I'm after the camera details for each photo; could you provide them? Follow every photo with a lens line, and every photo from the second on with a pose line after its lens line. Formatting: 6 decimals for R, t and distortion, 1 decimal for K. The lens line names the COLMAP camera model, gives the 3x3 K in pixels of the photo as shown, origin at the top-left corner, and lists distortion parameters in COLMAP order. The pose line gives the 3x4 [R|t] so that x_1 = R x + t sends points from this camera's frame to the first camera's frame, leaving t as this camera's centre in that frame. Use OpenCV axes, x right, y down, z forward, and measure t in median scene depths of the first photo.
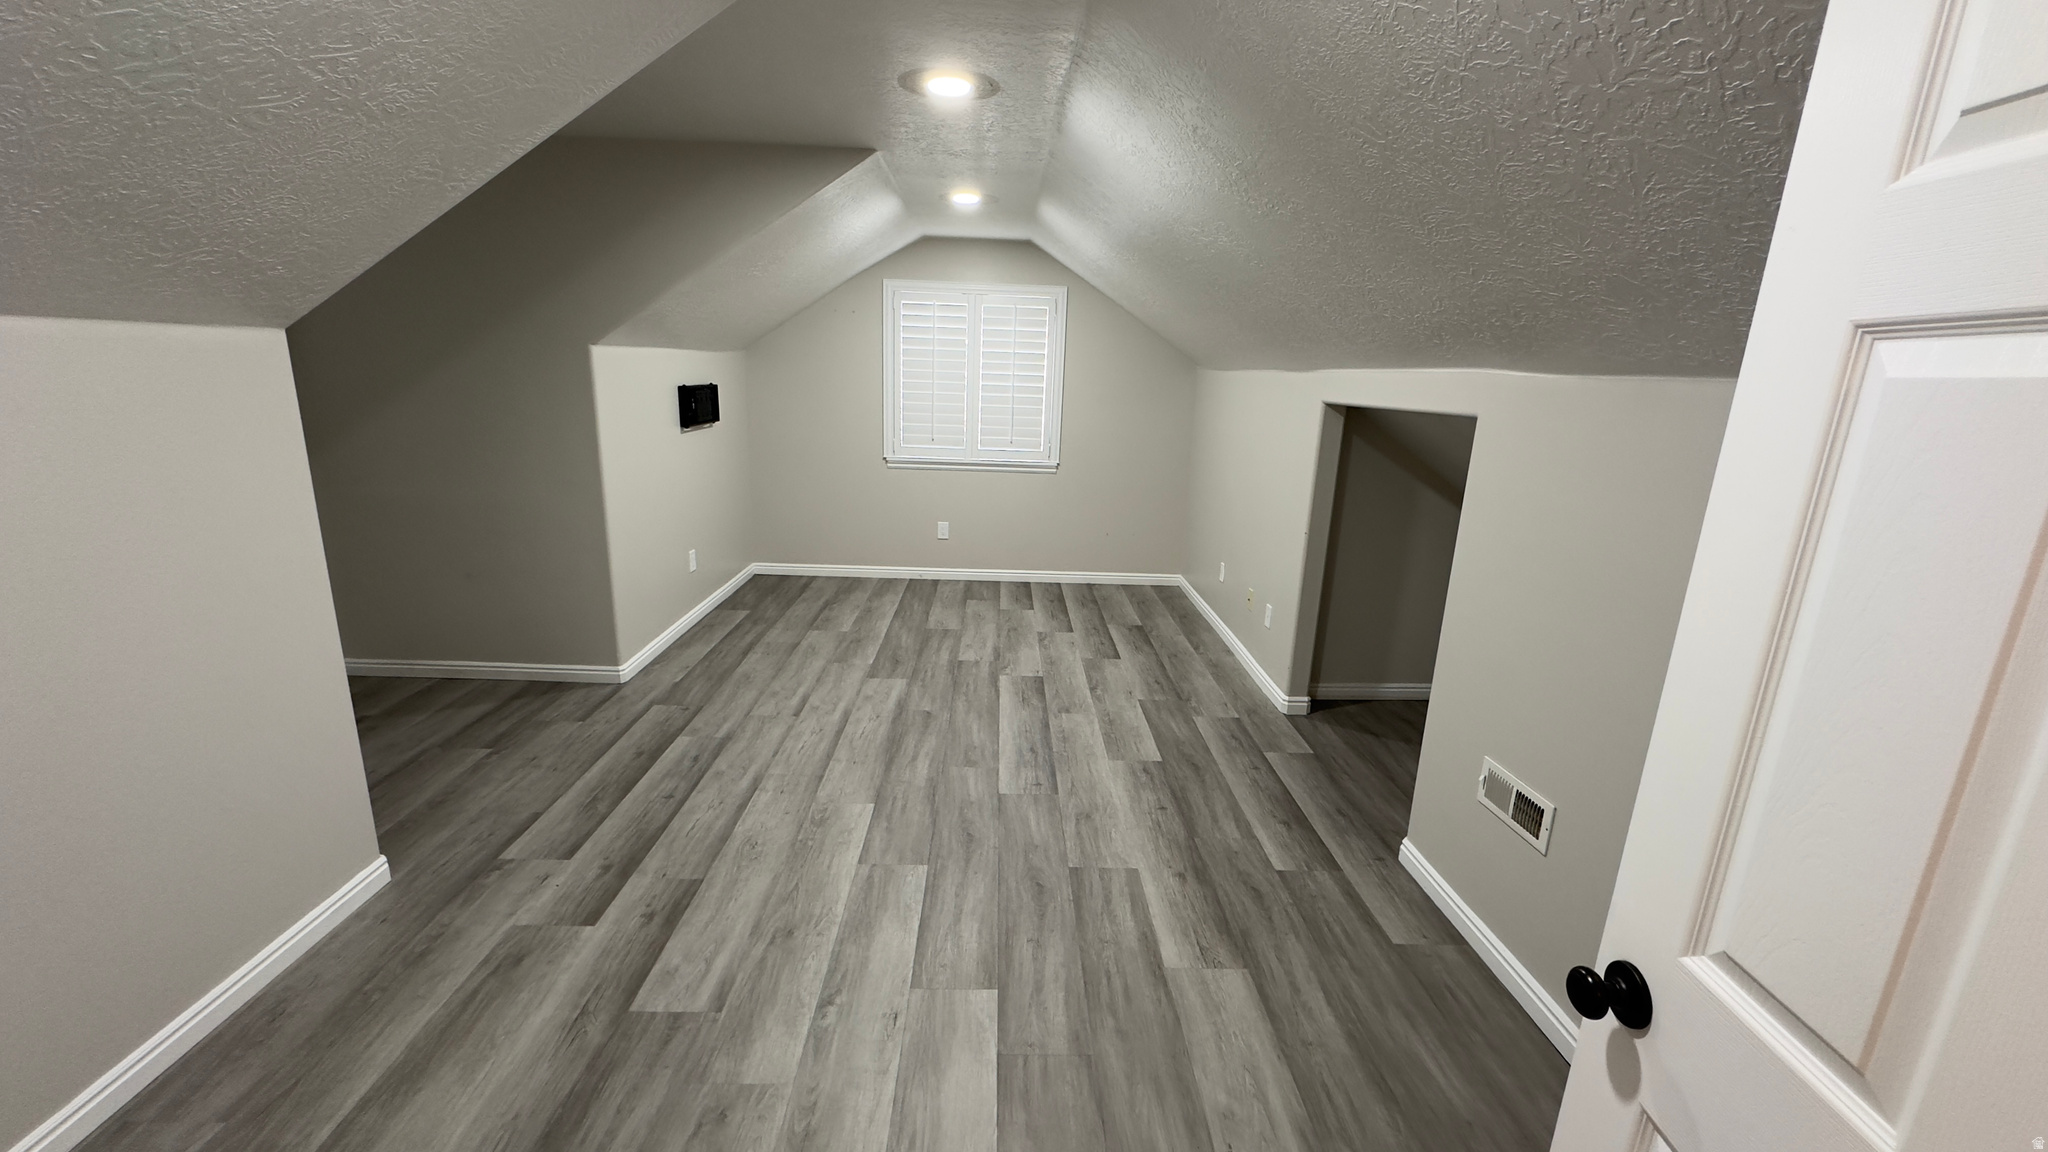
lens RADIAL K [[809.6, 0, 1021.7], [0, 809.6, 576.6], [0, 0, 1]] dist [-0.005793, 0.000817]
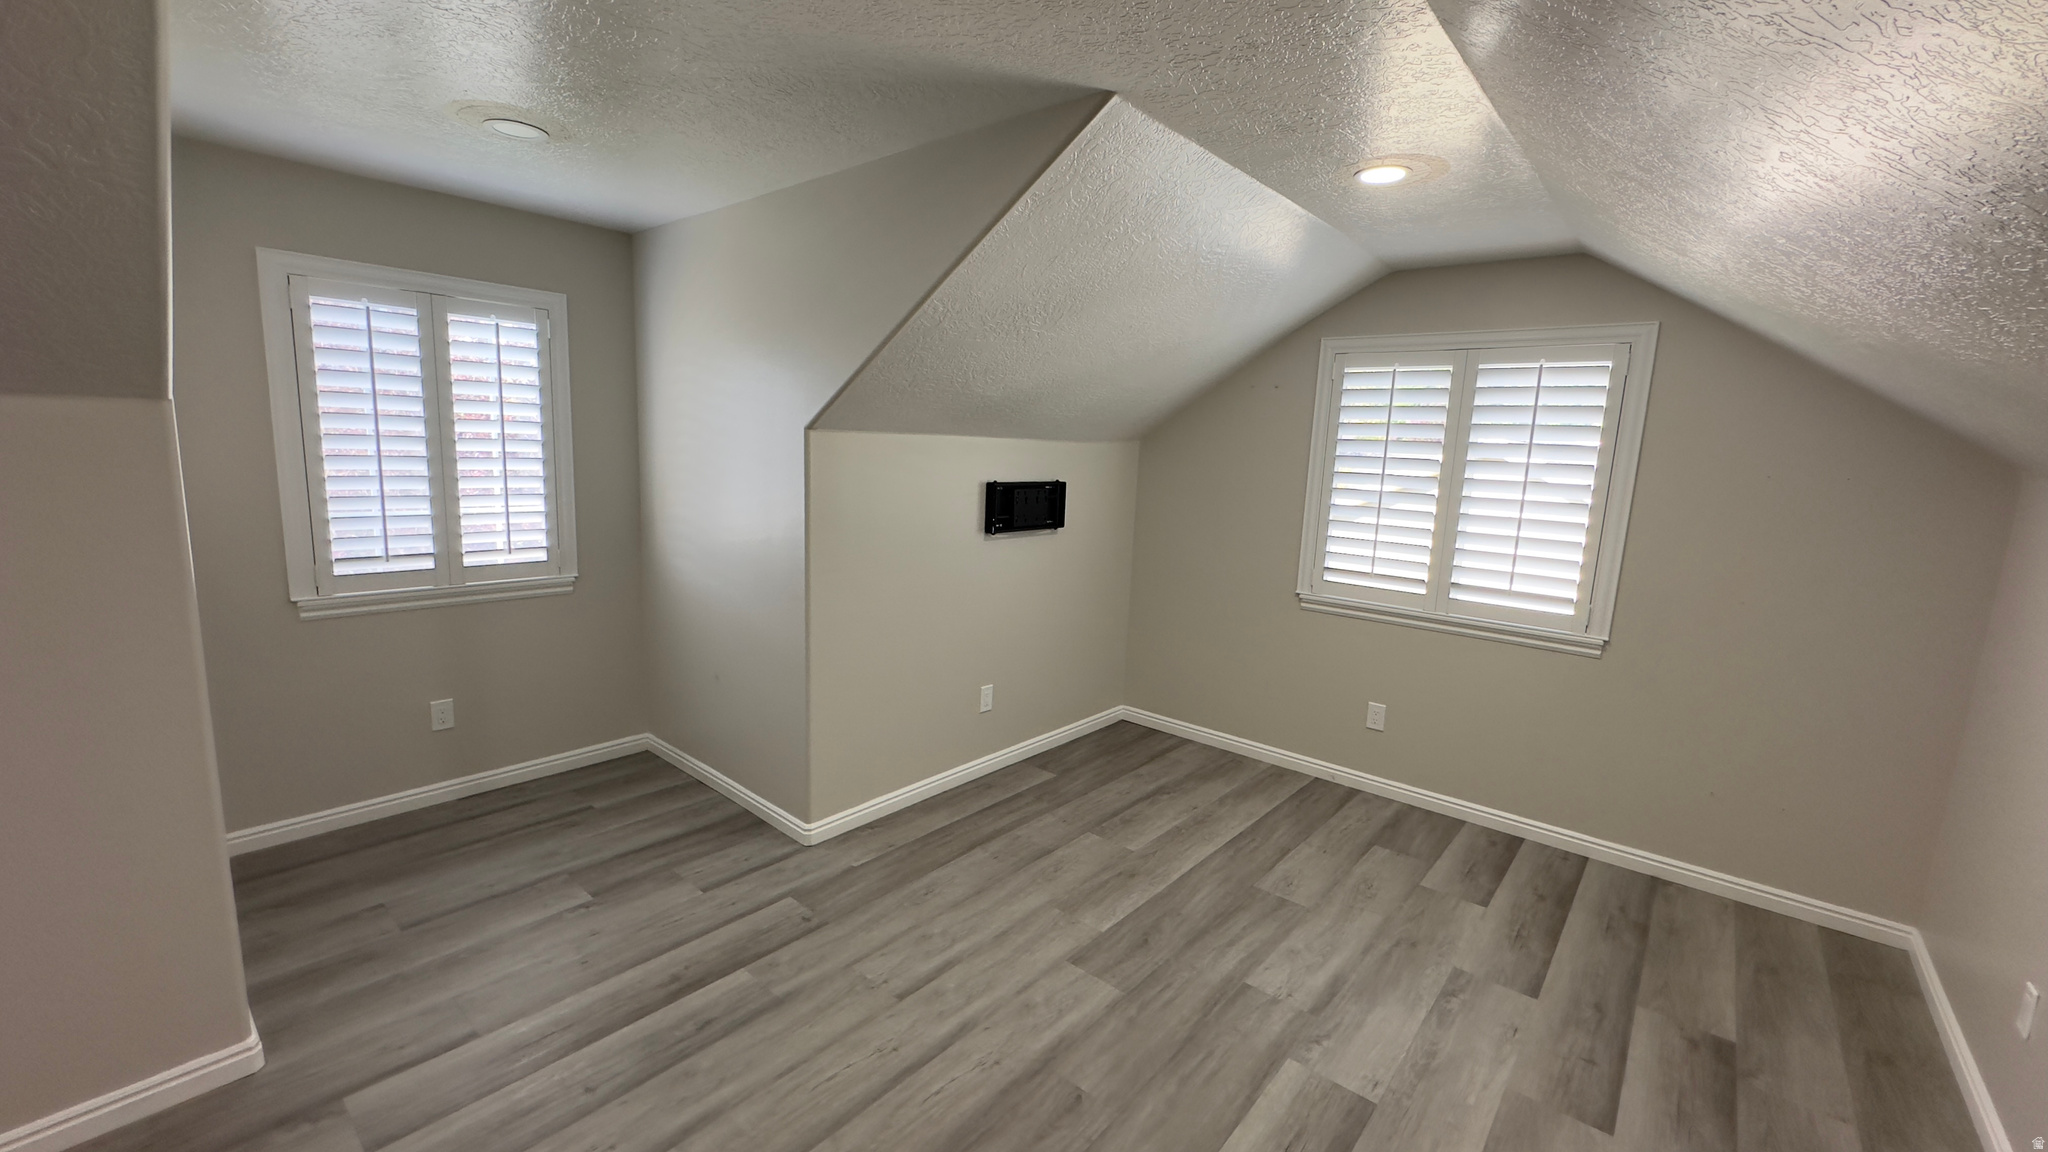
lens RADIAL K [[809.6, 0, 1030.7], [0, 809.6, 575.6], [0, 0, 1]] dist [-0.005793, 0.000817]
pose [[0.741664, 0.102040, -0.662965, 0.141063], [-0.179644, 0.982473, -0.049752, -0.108181], [0.646268, 0.155997, 0.746995, 0.423981]]
